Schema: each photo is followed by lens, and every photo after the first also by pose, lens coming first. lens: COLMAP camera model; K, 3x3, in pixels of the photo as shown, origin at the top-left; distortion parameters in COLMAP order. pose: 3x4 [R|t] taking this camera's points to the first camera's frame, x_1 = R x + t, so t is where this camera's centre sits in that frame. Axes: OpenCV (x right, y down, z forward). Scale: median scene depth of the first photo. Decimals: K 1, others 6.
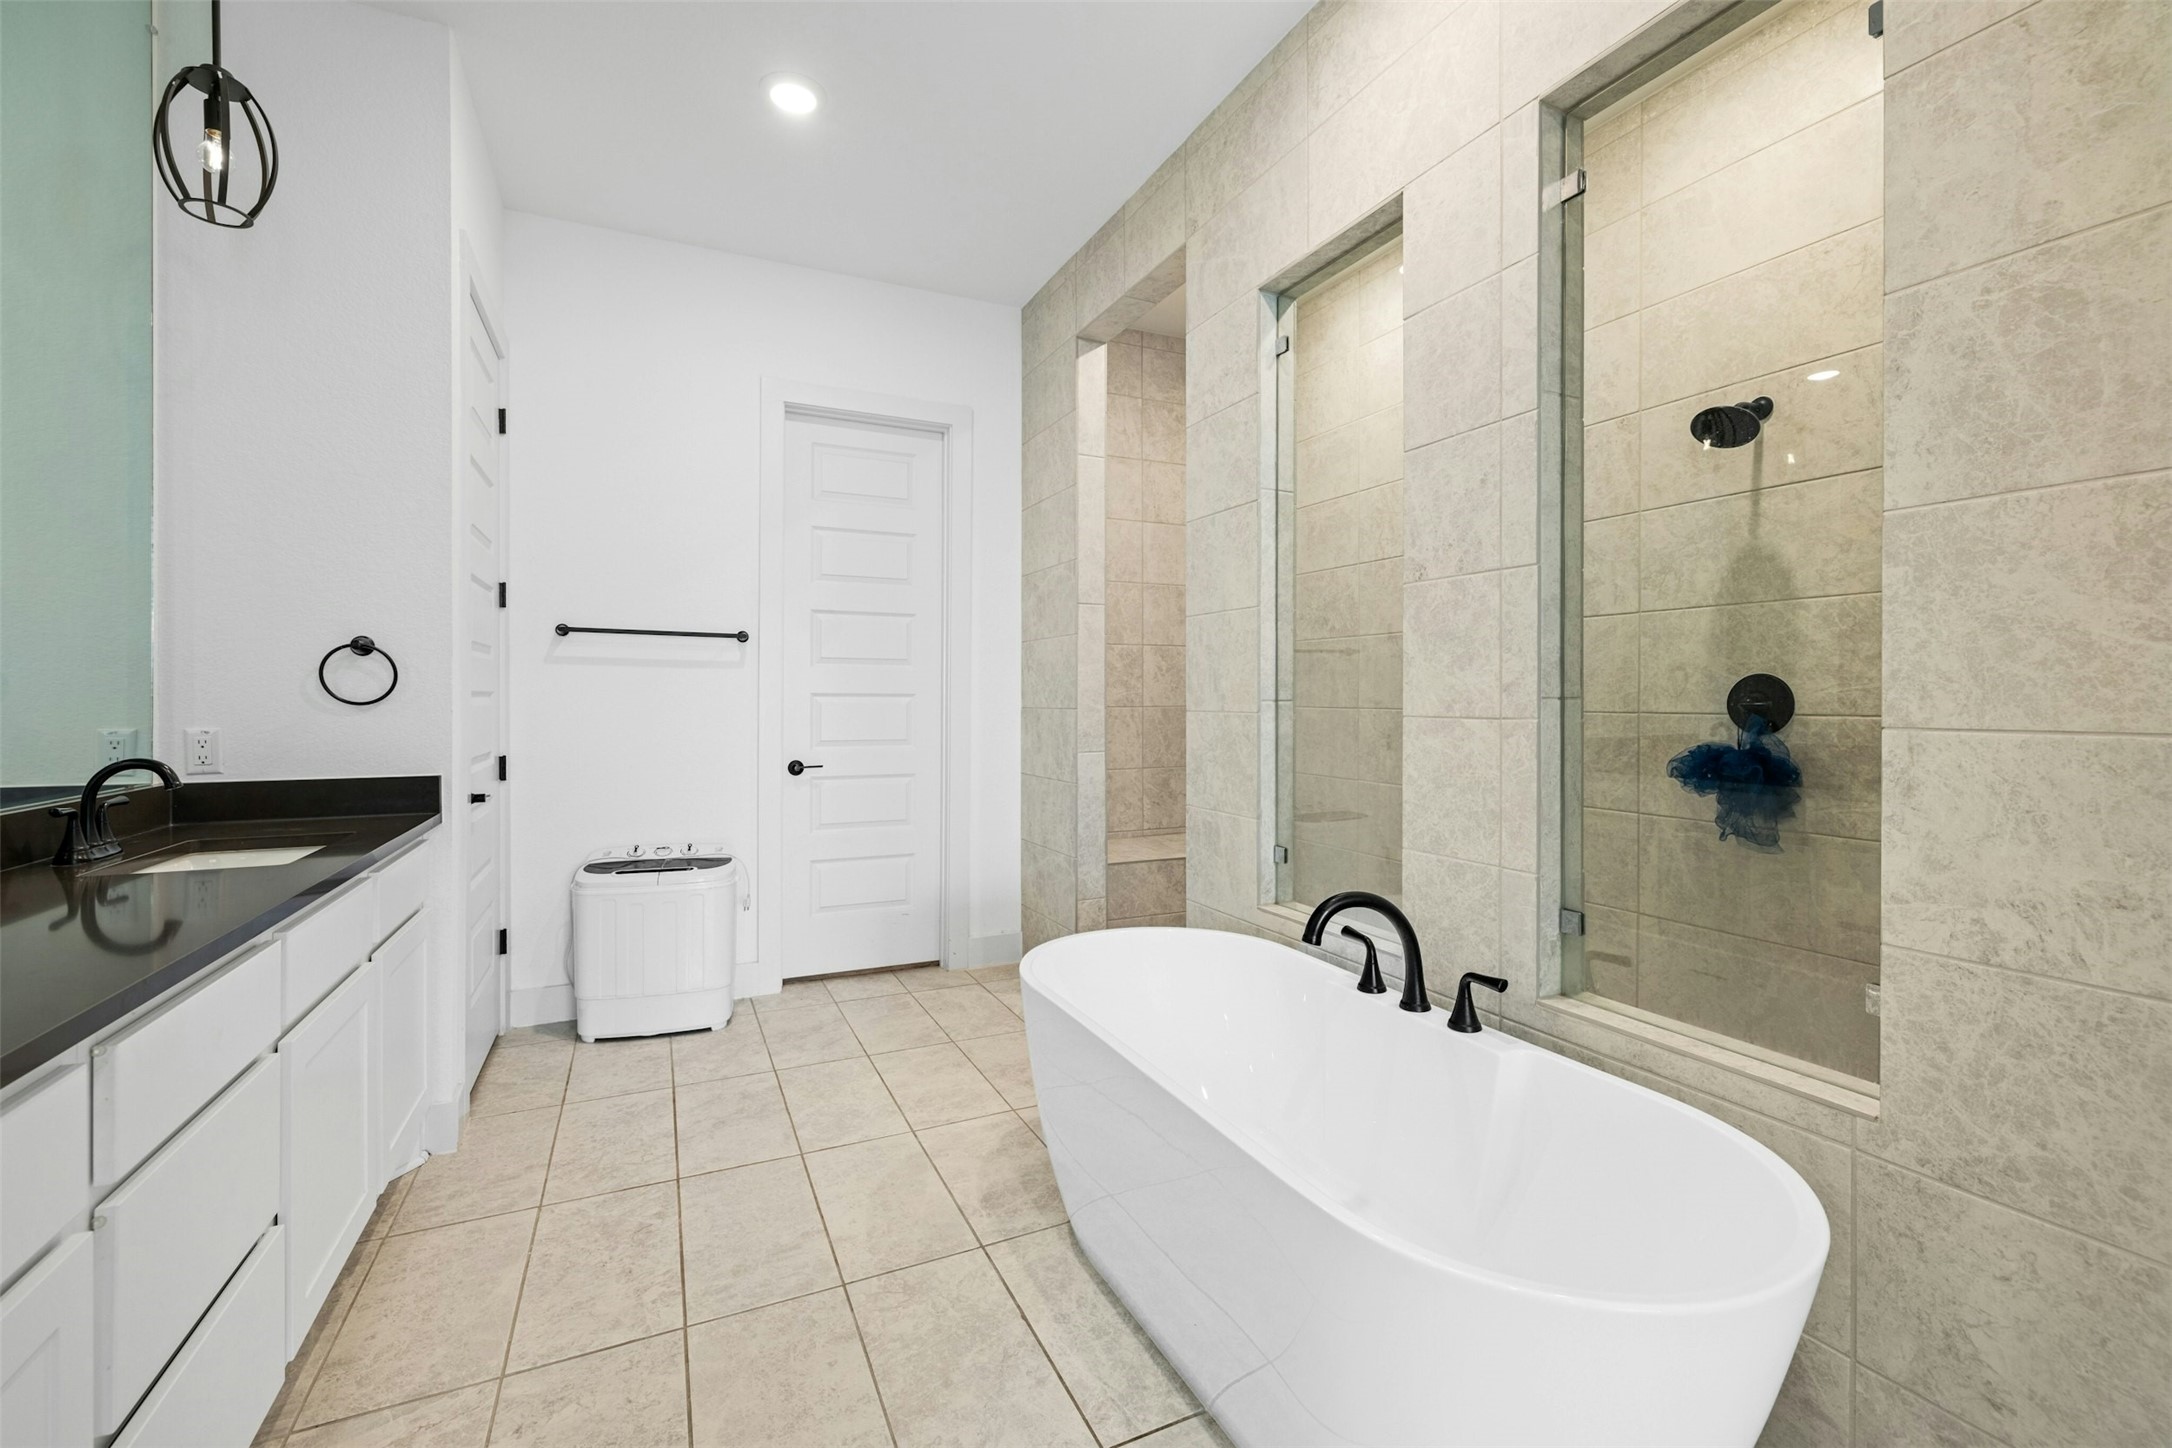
lens RADIAL K [[918.7, 0, 1080.9], [0, 918.7, 707.2], [0, 0, 1]] dist [0.000655, -0.000659]
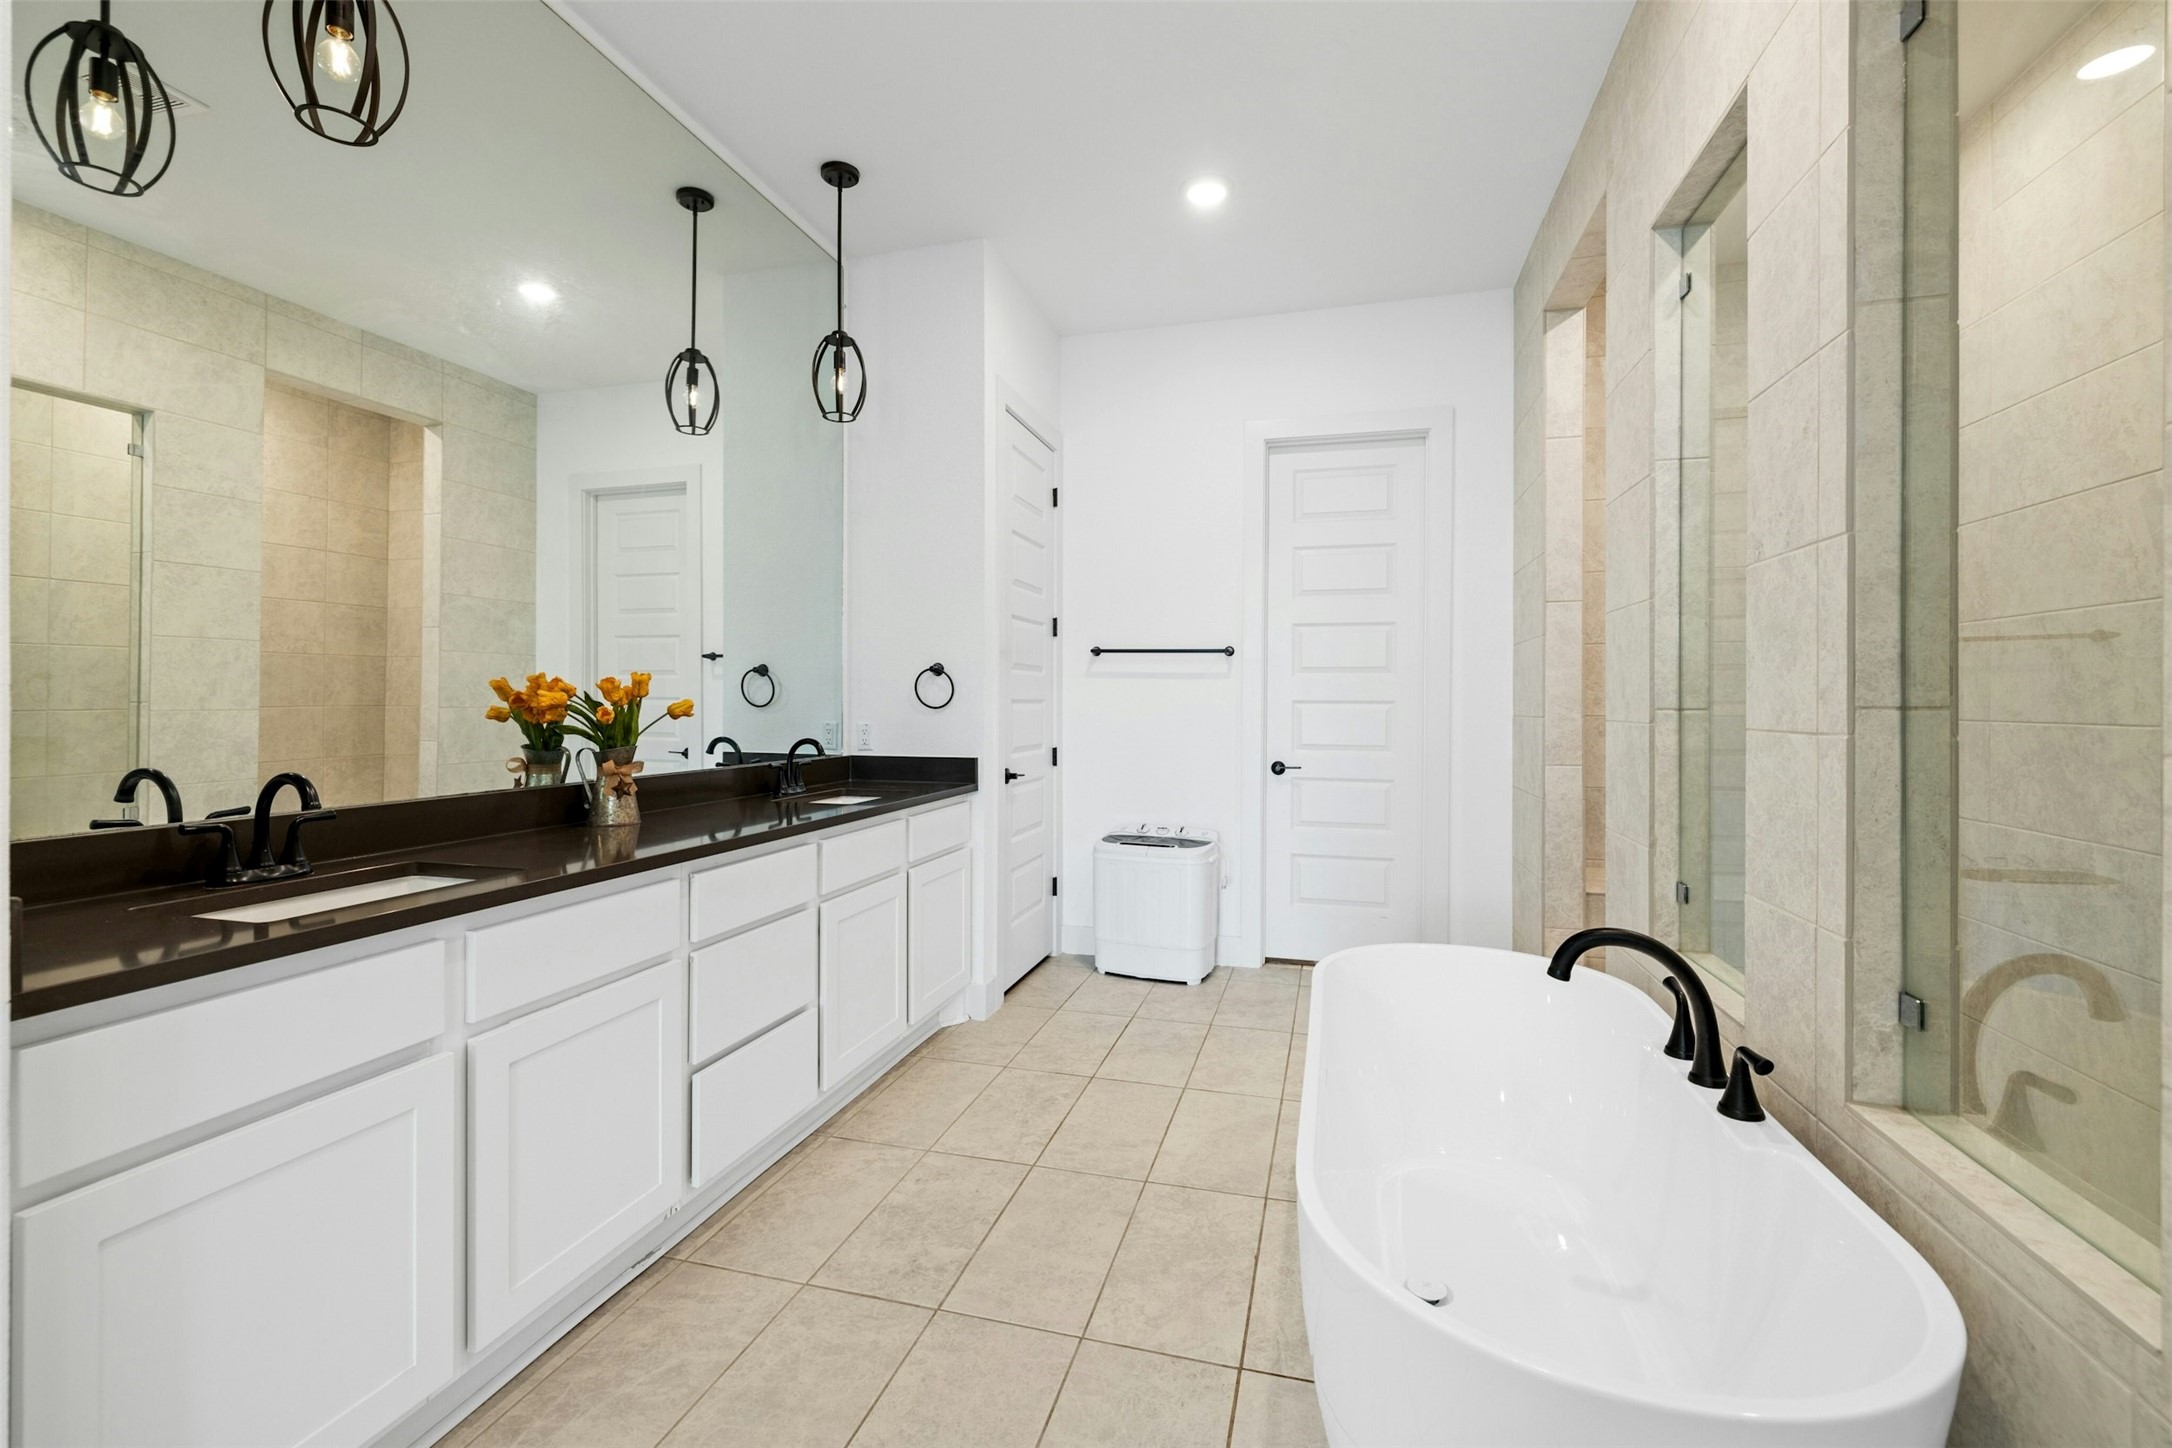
lens RADIAL K [[918.7, 0, 1066.3], [0, 918.7, 713.8], [0, 0, 1]] dist [0.000655, -0.000659]
pose [[0.756410, 0.008877, -0.654038, 0.371189], [-0.008691, 0.999956, 0.003521, -0.001388], [0.654040, 0.003021, 0.756454, -0.002477]]
